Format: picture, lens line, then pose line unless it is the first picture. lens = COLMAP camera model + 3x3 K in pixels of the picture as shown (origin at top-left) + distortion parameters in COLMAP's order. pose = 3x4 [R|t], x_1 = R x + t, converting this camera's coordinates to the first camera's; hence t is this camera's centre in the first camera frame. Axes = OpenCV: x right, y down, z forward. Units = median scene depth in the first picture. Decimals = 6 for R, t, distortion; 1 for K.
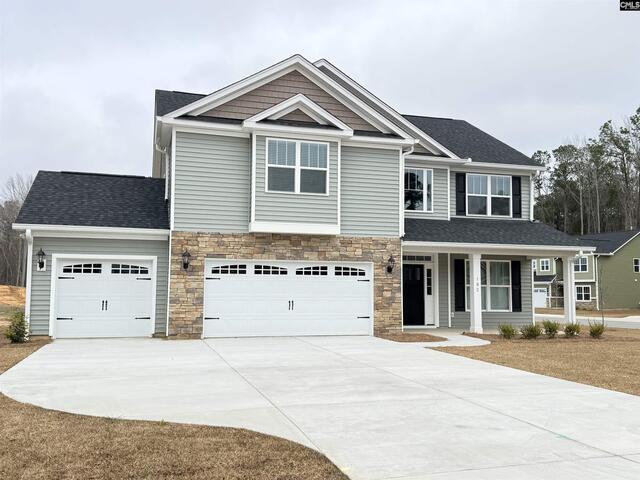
lens RADIAL K [[608.0, 0, 320.4], [0, 608.0, 241.7], [0, 0, 1]] dist [0.105052, 0.000000]
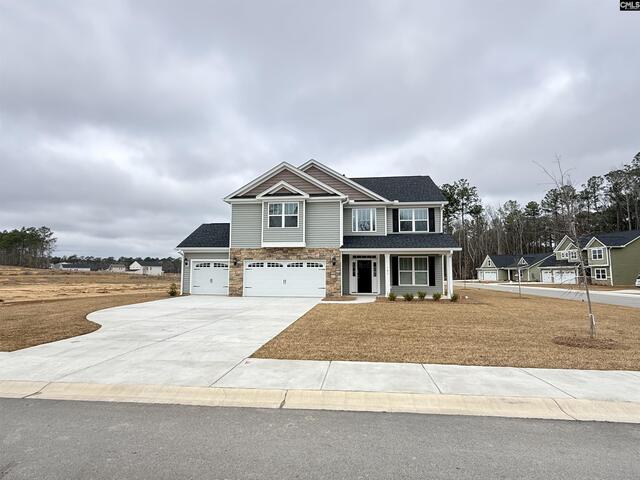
lens RADIAL K [[333.4, 0, 318.6], [0, 333.4, 240.4], [0, 0, 1]] dist [0.024133, 0.000762]
pose [[0.915063, -0.042401, -0.401075, 0.499634], [0.036344, 0.999081, -0.022701, -0.006136], [0.401669, 0.006196, 0.915764, 0.006610]]
